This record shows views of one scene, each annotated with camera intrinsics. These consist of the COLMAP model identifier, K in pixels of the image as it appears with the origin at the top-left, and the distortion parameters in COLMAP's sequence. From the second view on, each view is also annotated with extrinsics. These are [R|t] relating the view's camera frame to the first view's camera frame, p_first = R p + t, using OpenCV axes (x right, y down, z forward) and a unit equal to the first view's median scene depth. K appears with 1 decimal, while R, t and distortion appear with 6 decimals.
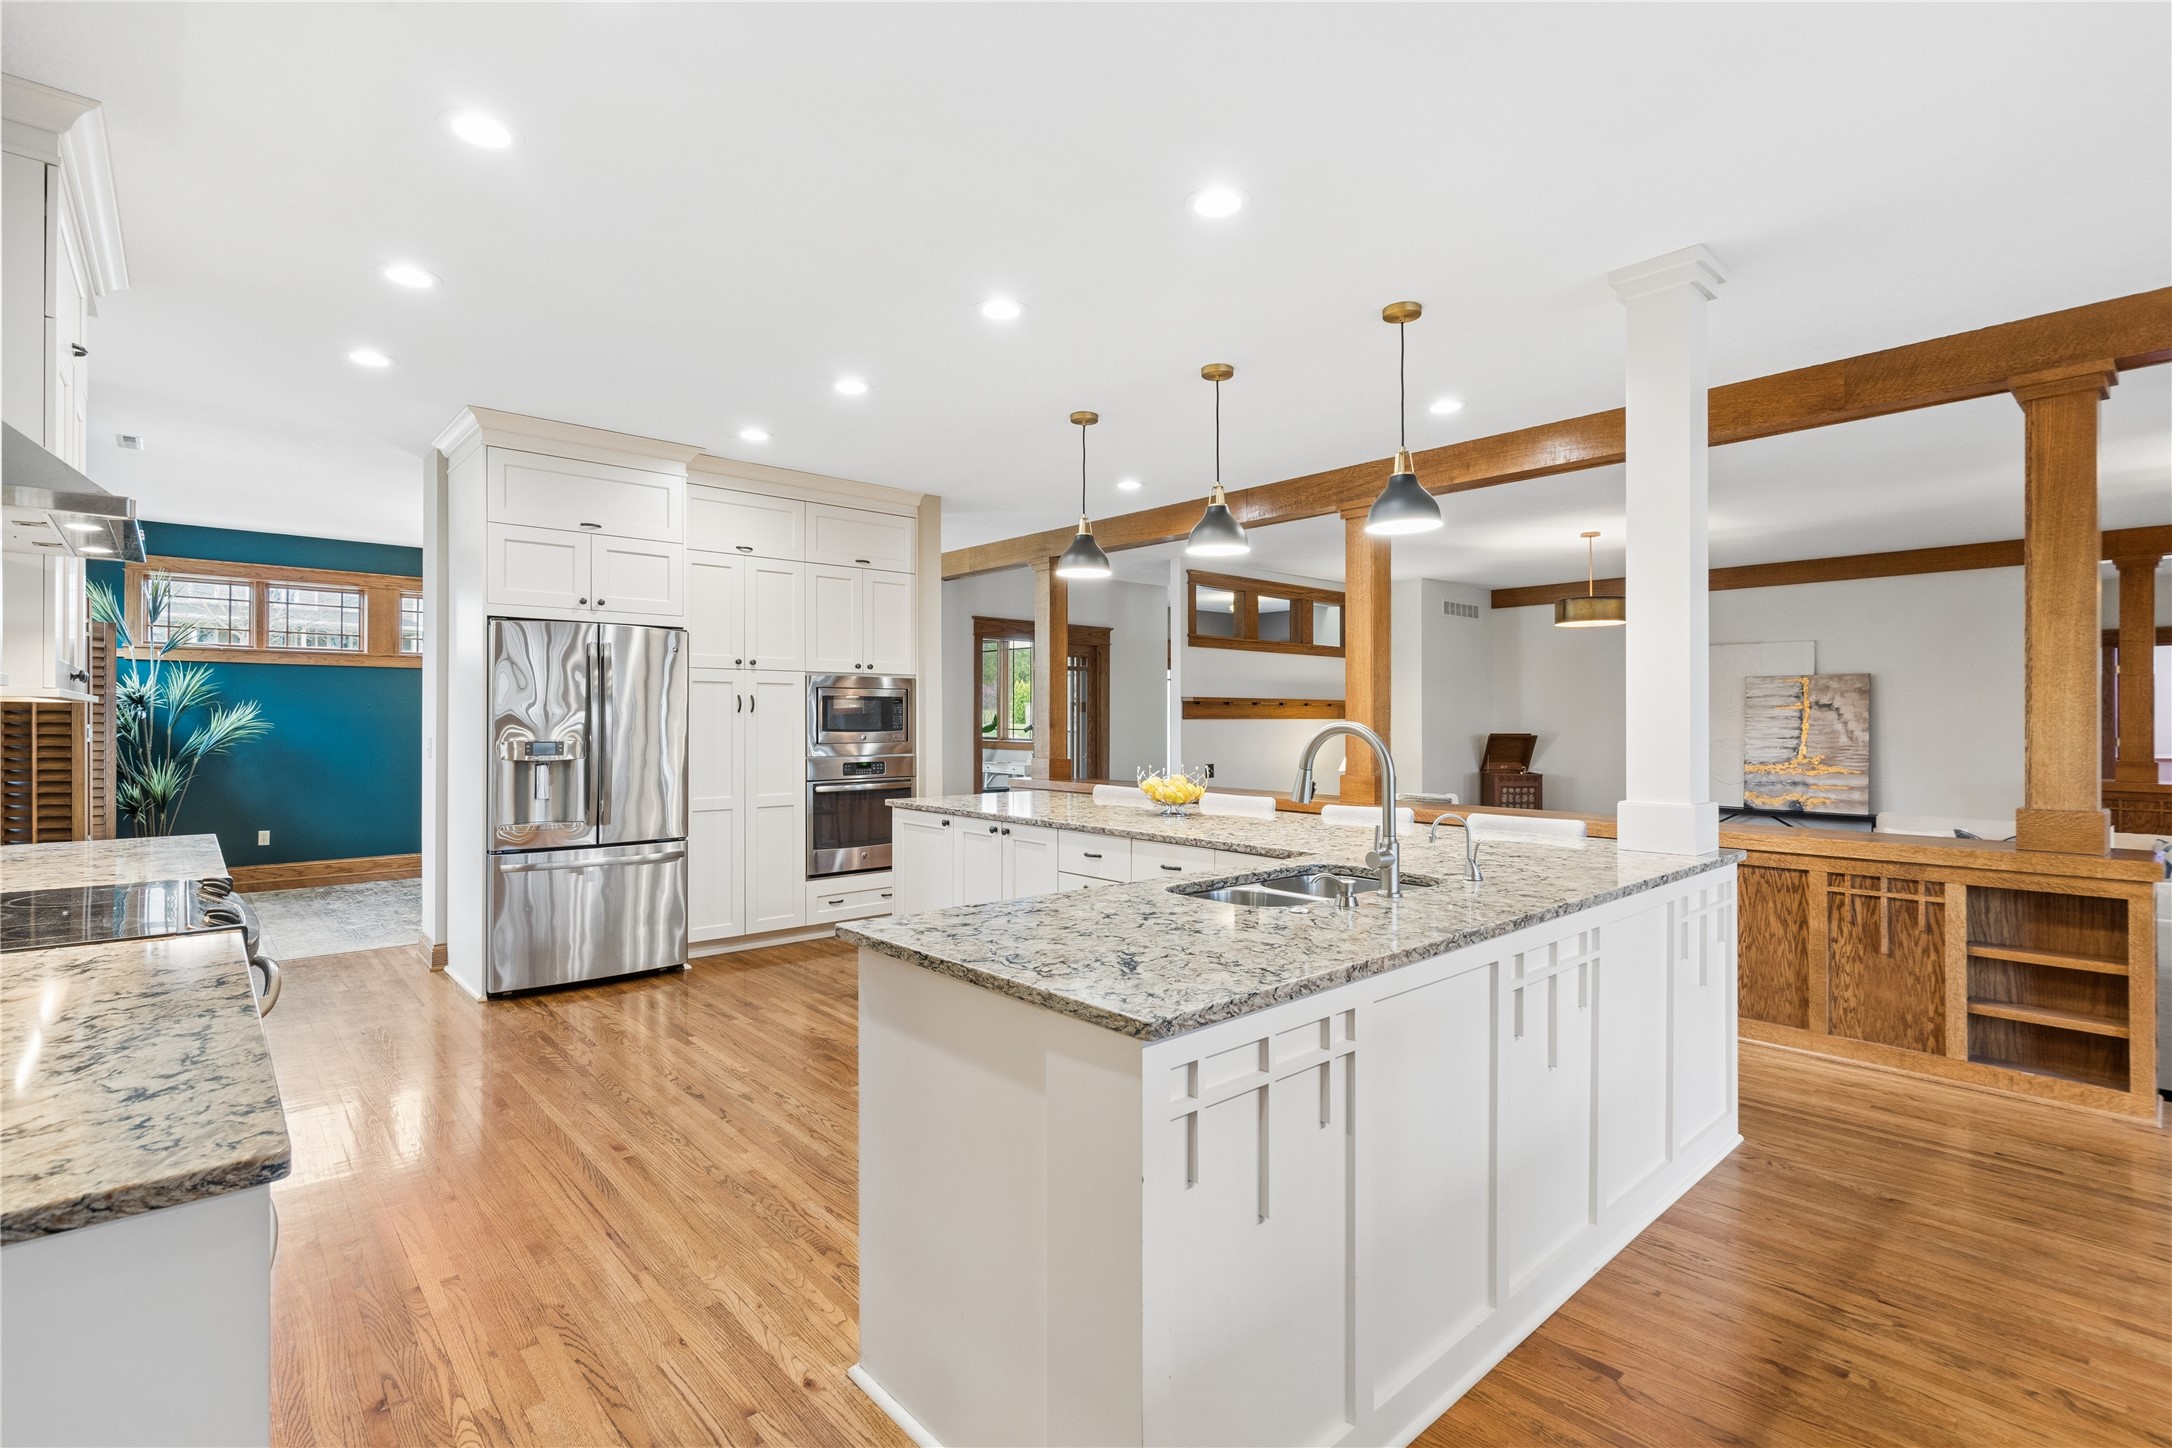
lens RADIAL K [[999.1, 0, 1082.0], [0, 999.1, 721.0], [0, 0, 1]] dist [-0.000524, 0.000643]
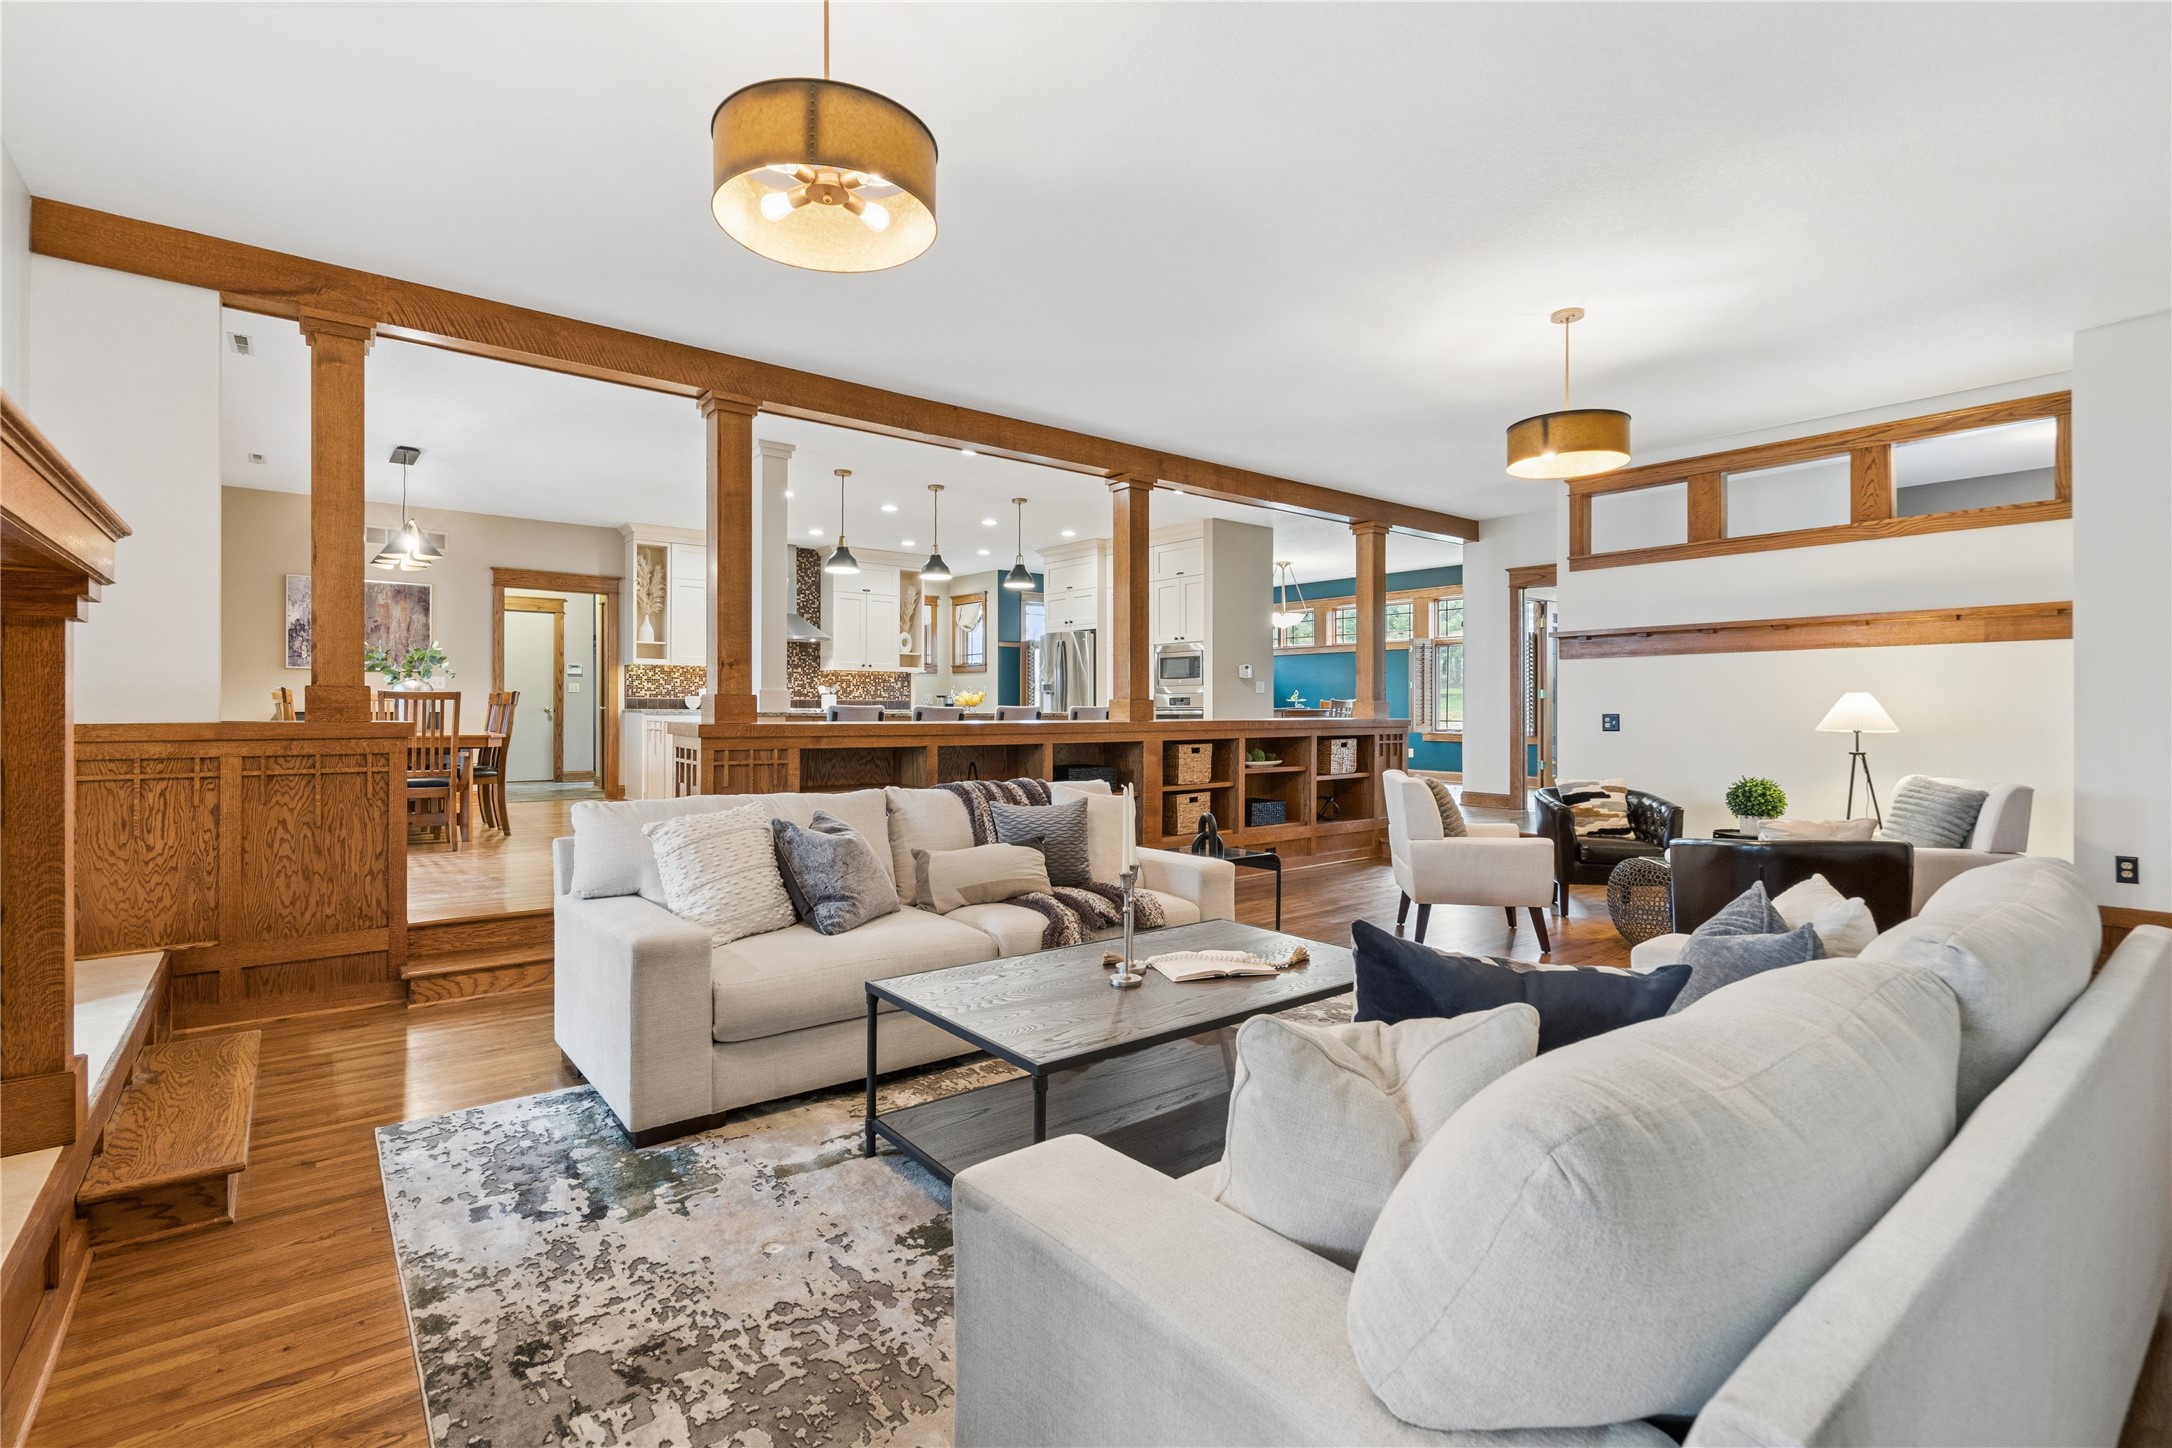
lens RADIAL K [[999.1, 0, 1070.4], [0, 999.1, 708.6], [0, 0, 1]] dist [-0.000524, 0.000643]
pose [[-0.061546, -0.005750, -0.998088, 1.802285], [-0.004308, 0.999976, -0.005495, 0.089718], [0.998095, 0.003962, -0.061569, 1.182728]]
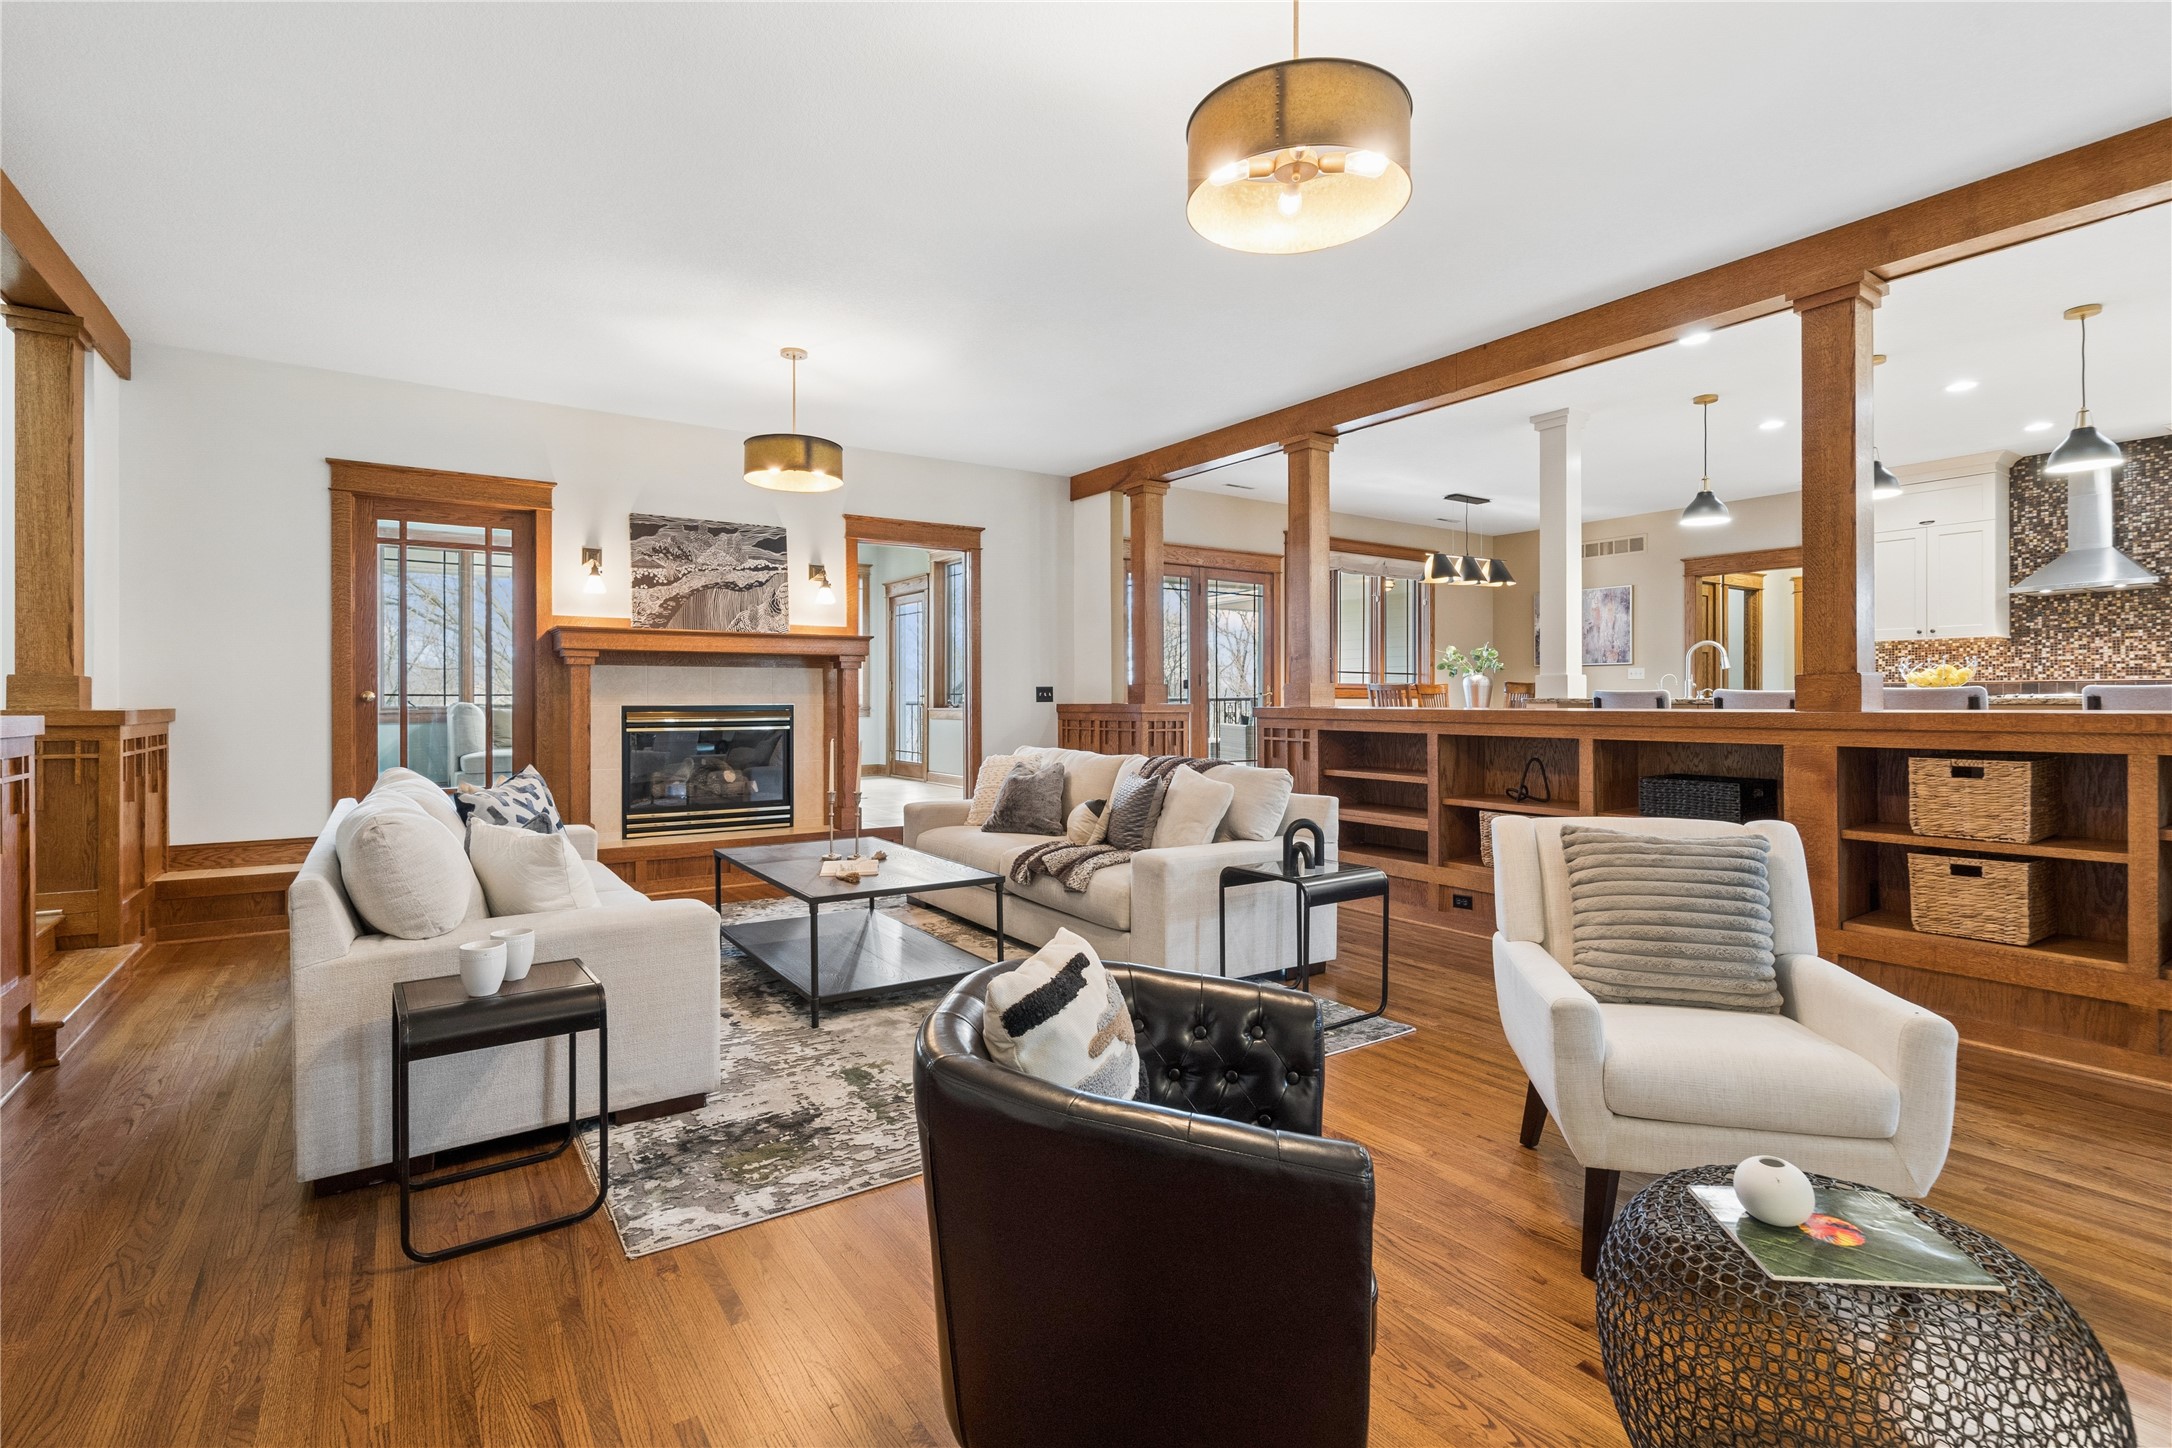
lens RADIAL K [[999.1, 0, 1071.2], [0, 999.1, 700.7], [0, 0, 1]] dist [-0.000524, 0.000643]
pose [[-0.991179, -0.002503, 0.132505, 0.867313], [-0.002164, 0.999994, 0.002708, 0.089158], [-0.132511, 0.002397, -0.991179, 2.094371]]
